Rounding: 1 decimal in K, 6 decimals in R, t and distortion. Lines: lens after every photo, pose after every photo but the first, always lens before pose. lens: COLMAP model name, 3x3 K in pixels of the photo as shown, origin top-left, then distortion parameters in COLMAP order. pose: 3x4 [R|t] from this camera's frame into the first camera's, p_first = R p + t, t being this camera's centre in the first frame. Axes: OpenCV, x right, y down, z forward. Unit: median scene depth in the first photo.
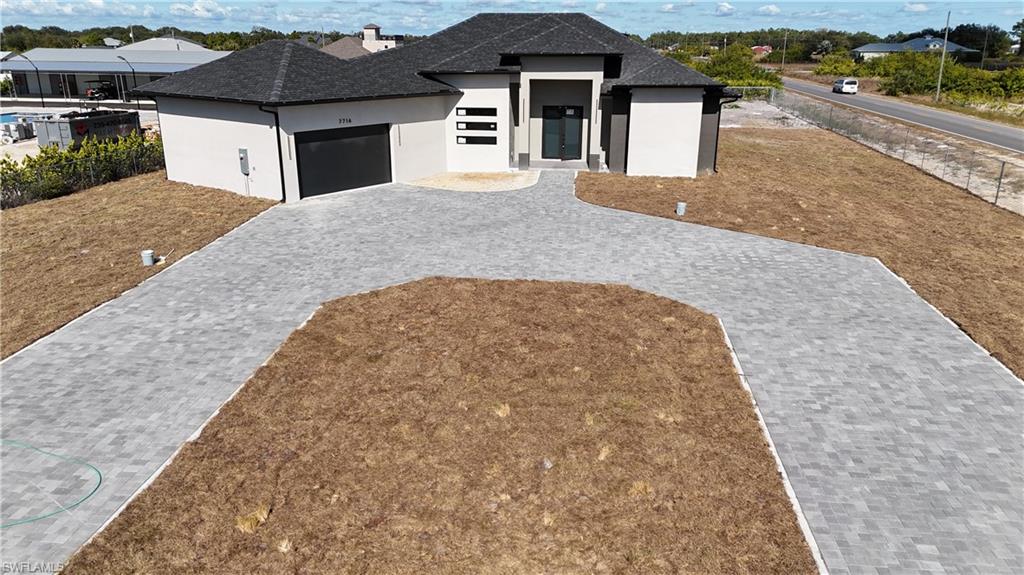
lens RADIAL K [[740.3, 0, 512.0], [0, 740.3, 287.5], [0, 0, 1]] dist [0.095507, -0.094205]
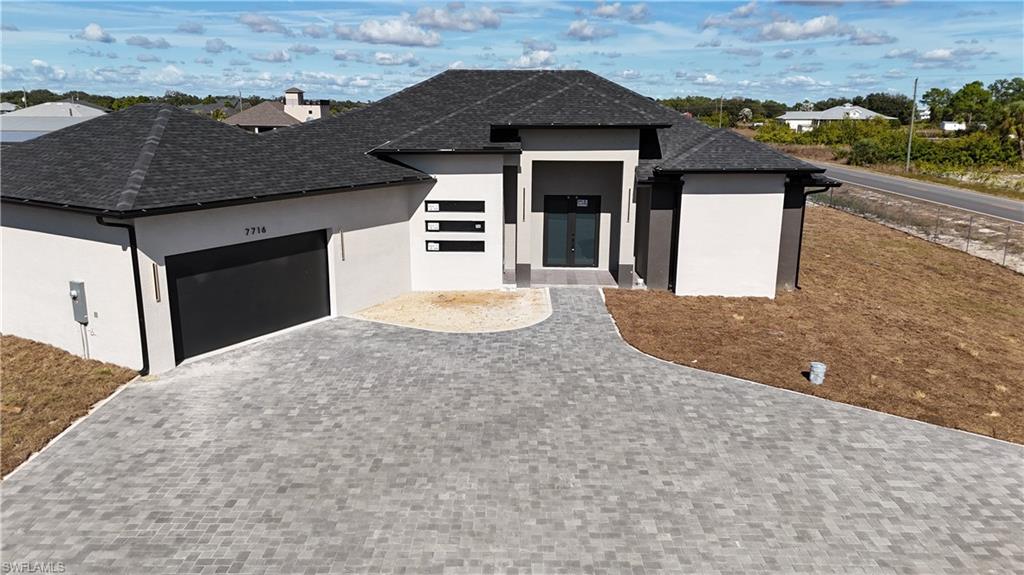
lens RADIAL K [[740.3, 0, 512.0], [0, 740.3, 287.5], [0, 0, 1]] dist [0.095507, -0.094205]
pose [[0.995049, -0.020506, 0.097250, -0.065547], [0.028283, 0.996452, -0.079272, -0.108702], [-0.095280, 0.081630, 0.992098, 0.329796]]
